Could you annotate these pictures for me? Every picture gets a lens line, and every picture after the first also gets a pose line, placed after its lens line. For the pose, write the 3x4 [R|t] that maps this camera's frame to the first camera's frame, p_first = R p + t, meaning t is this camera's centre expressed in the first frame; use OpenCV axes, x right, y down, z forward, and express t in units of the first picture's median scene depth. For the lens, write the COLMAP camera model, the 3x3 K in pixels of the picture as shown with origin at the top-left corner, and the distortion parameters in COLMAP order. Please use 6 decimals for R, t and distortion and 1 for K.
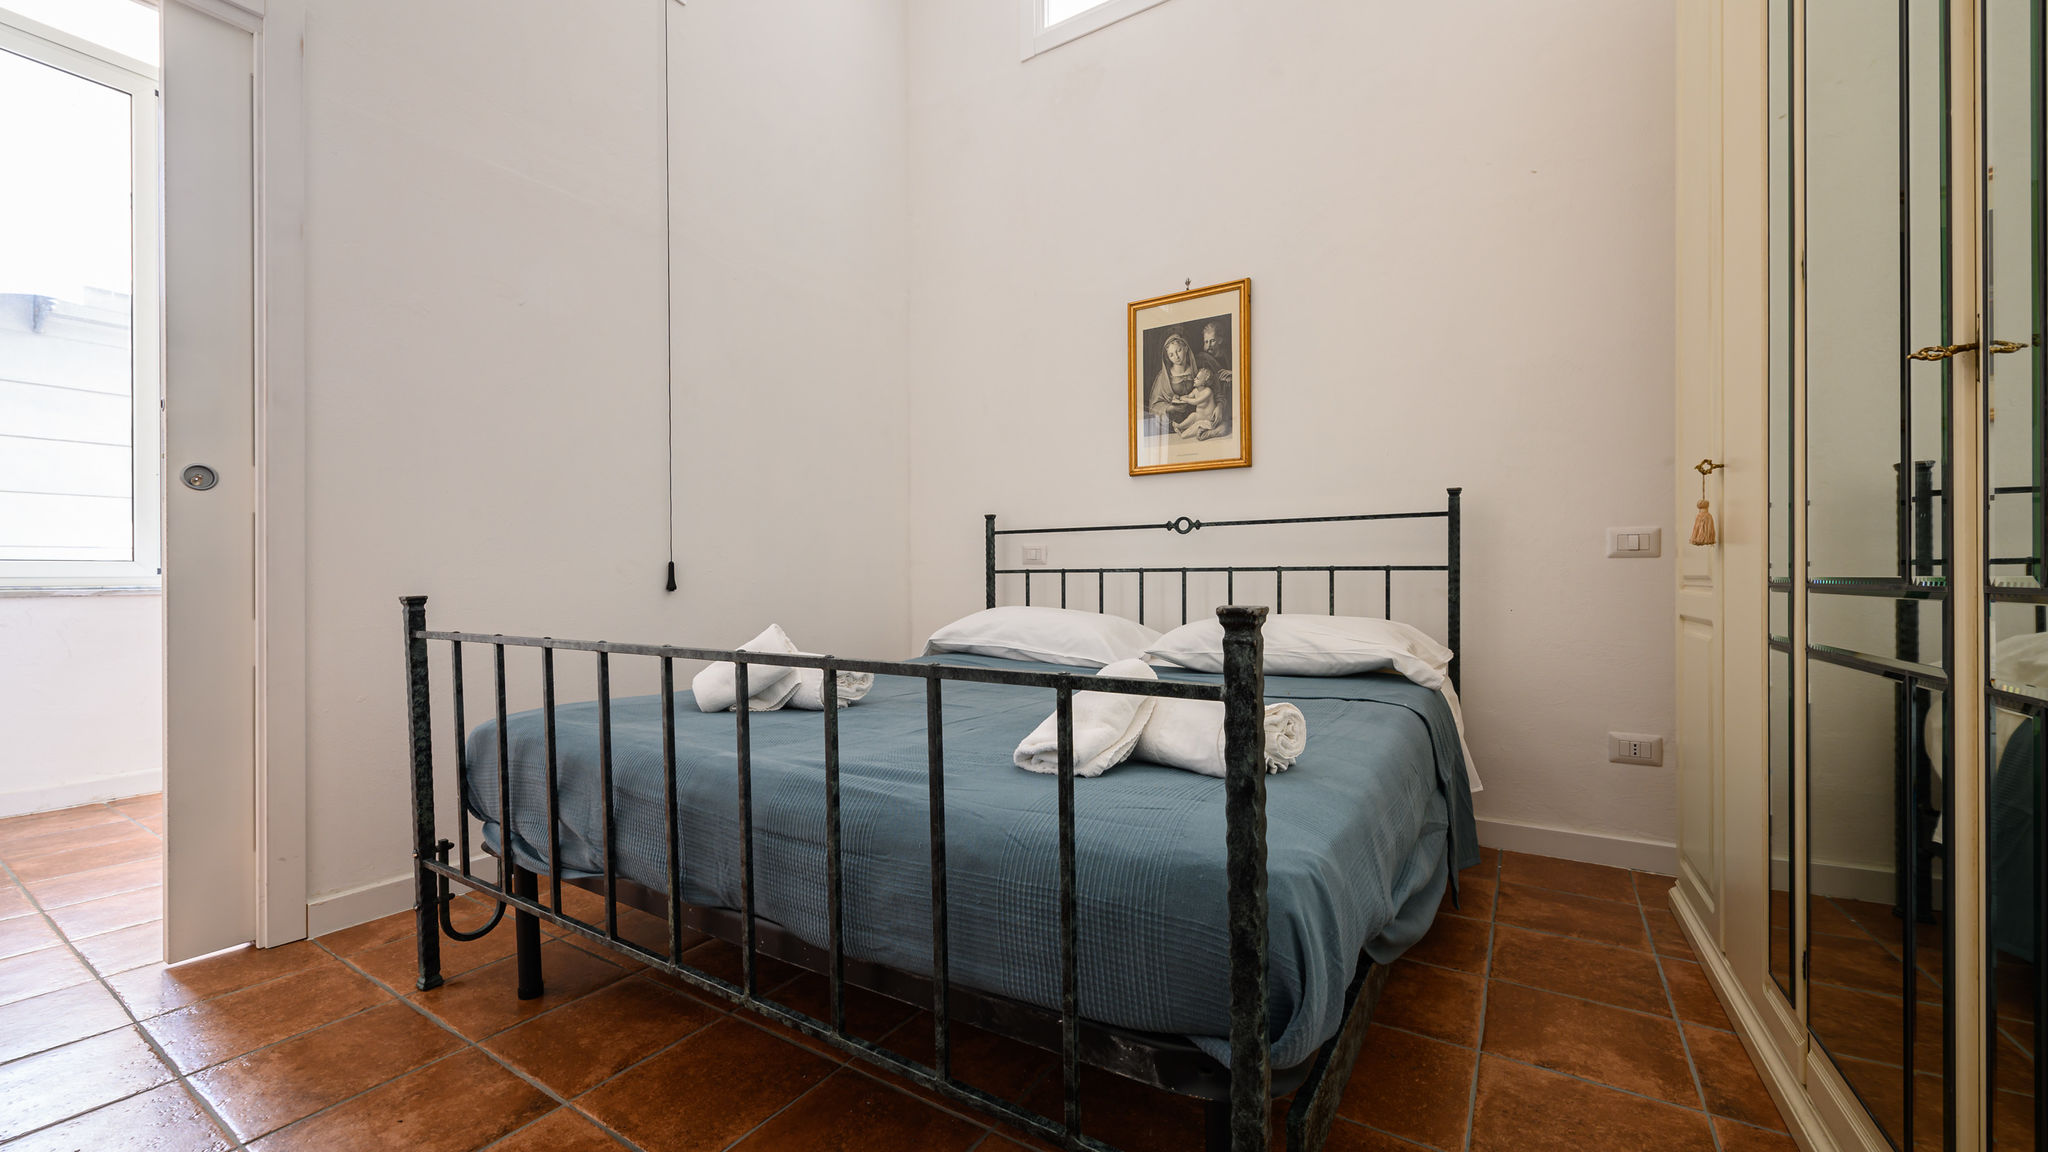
lens RADIAL K [[819.4, 0, 1024.0], [0, 819.4, 576.0], [0, 0, 1]] dist [0.001758, 0.000046]
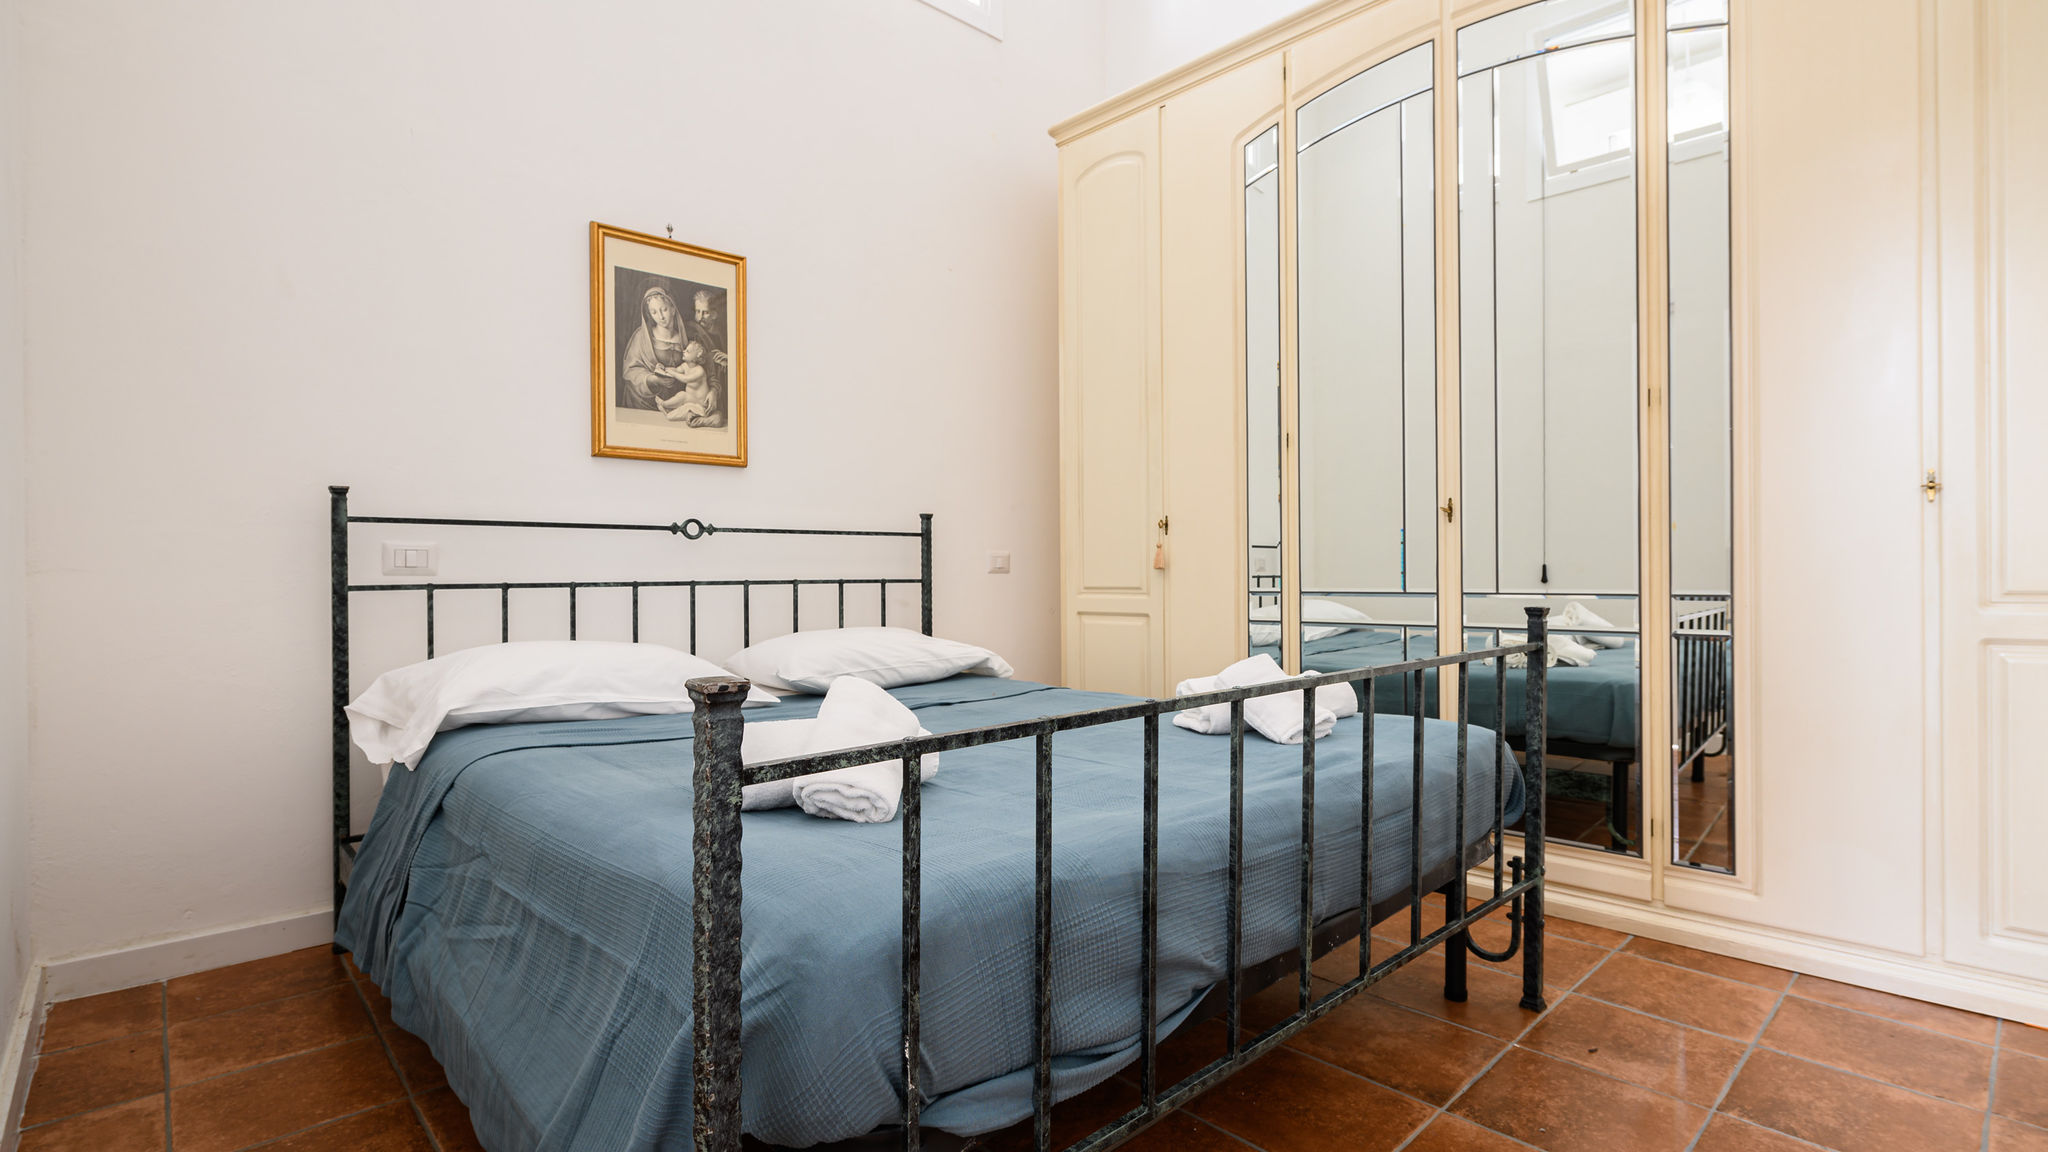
lens RADIAL K [[955.8, 0, 1024.0], [0, 955.8, 576.0], [0, 0, 1]] dist [-0.003086, -0.000232]
pose [[0.237636, 0.000151, 0.971354, -0.648821], [0.003884, 0.999992, -0.001105, -0.012515], [-0.971347, 0.004035, 0.237633, 0.447316]]
